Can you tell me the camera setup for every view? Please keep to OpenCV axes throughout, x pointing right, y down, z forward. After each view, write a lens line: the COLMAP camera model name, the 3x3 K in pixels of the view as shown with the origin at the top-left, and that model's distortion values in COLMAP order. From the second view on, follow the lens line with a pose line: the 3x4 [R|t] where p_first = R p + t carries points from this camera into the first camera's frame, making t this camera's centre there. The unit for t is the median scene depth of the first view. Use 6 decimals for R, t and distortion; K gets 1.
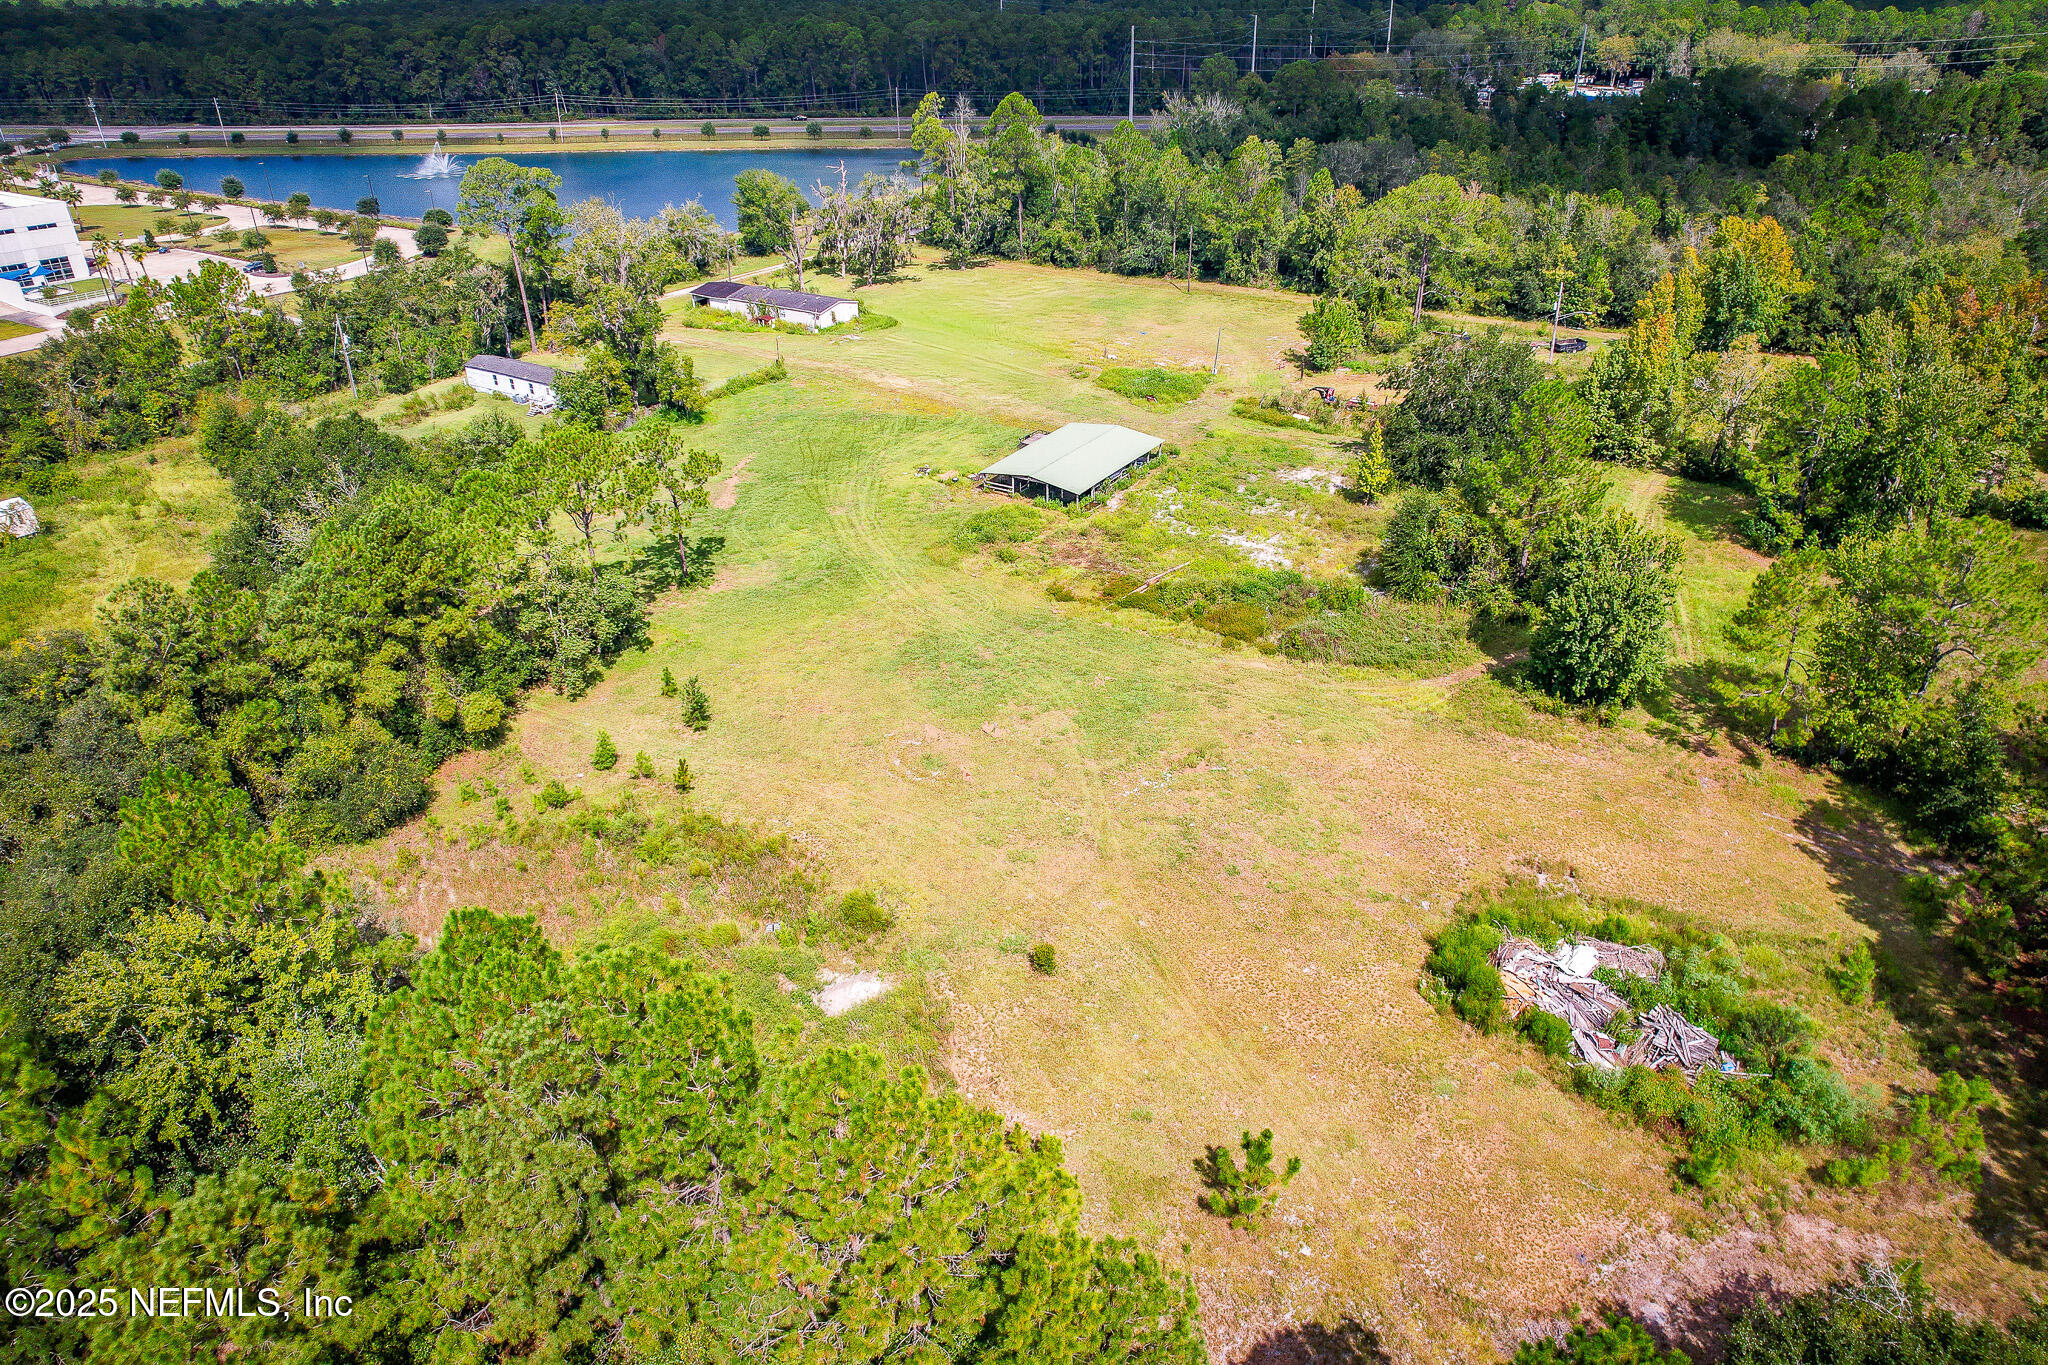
lens RADIAL K [[1394.0, 0, 1024.0], [0, 1394.0, 682.5], [0, 0, 1]] dist [-0.093760, 0.093706]
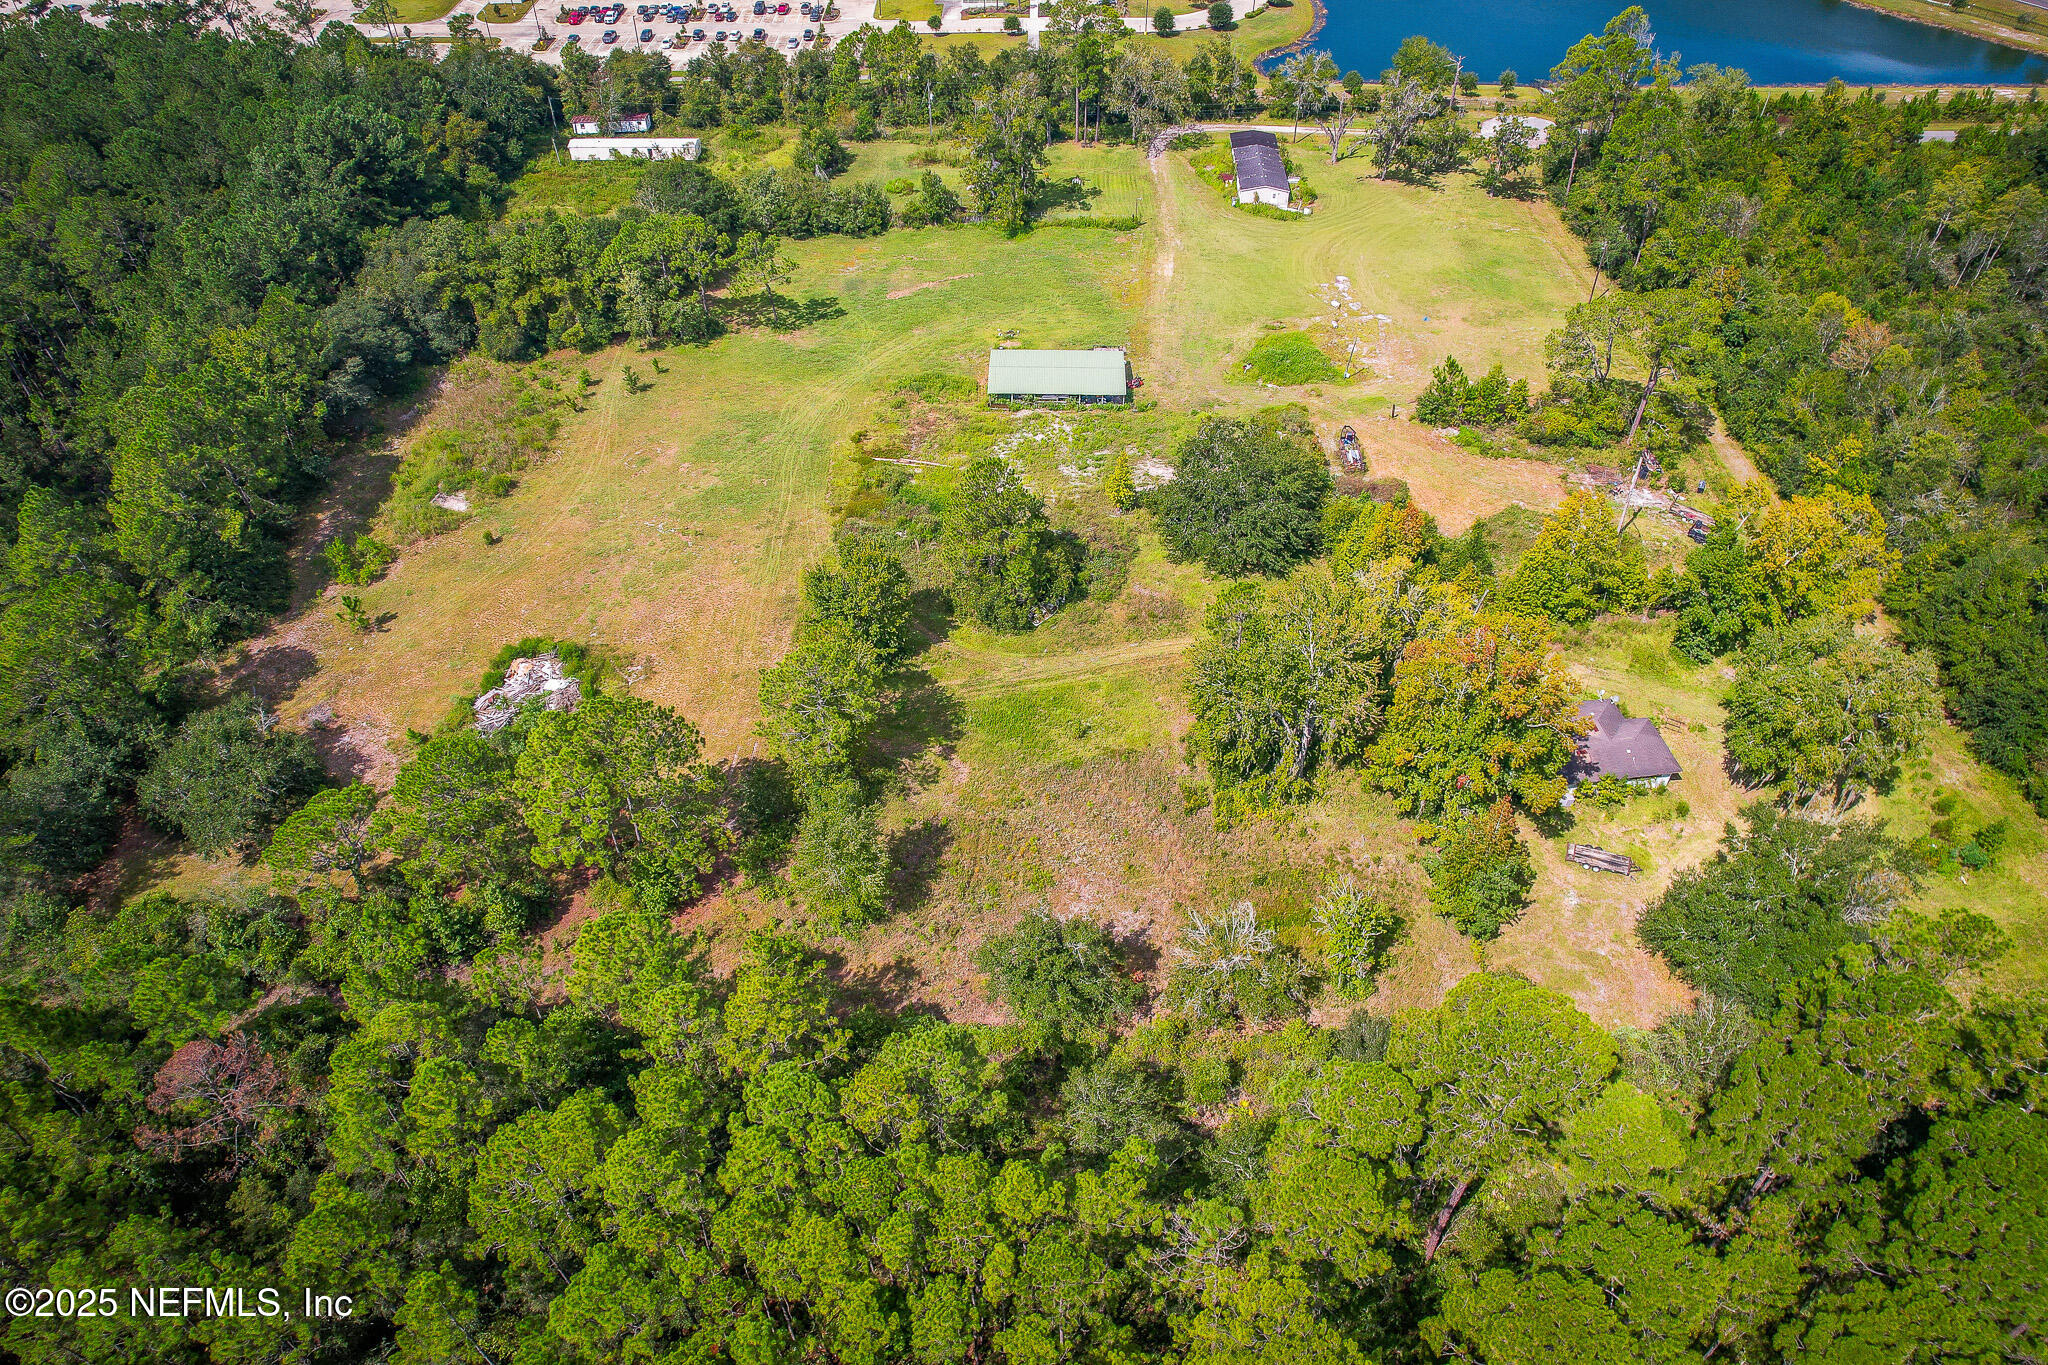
lens RADIAL K [[1394.0, 0, 1024.0], [0, 1394.0, 682.5], [0, 0, 1]] dist [-0.093760, 0.093706]
pose [[0.488158, 0.587745, -0.645180, 1.027916], [-0.408305, 0.807154, 0.426367, -0.465050], [0.771355, 0.055296, 0.633998, 0.154723]]
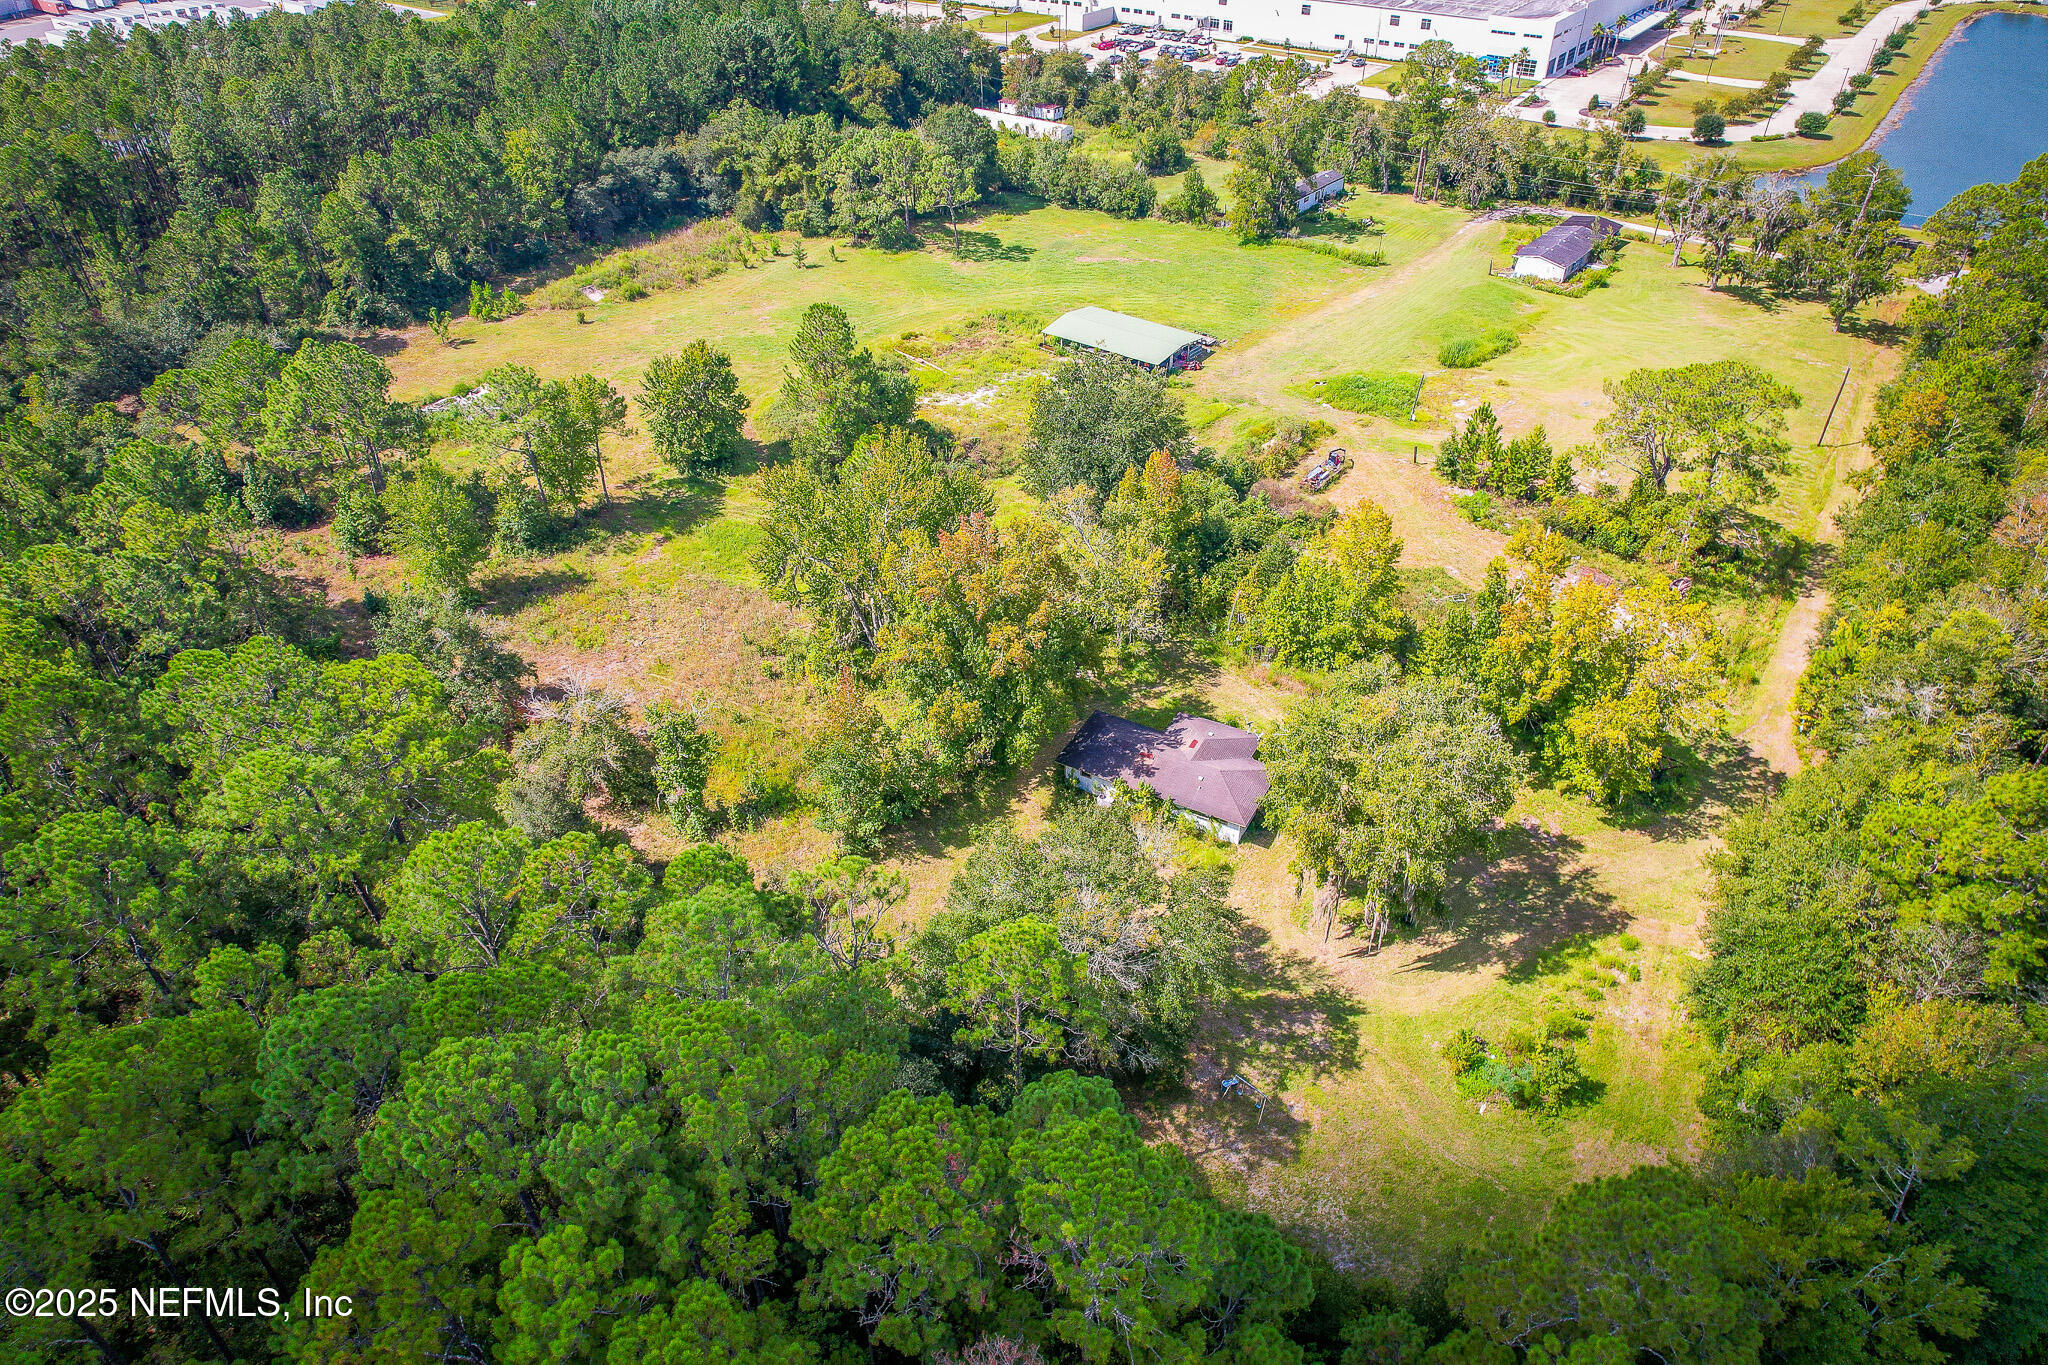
lens RADIAL K [[1394.0, 0, 1024.0], [0, 1394.0, 682.5], [0, 0, 1]] dist [-0.093760, 0.093706]
pose [[-0.129349, 0.572532, -0.809615, 1.240113], [-0.466085, 0.685555, 0.559266, -0.601544], [0.875233, 0.449690, 0.178173, 0.828193]]
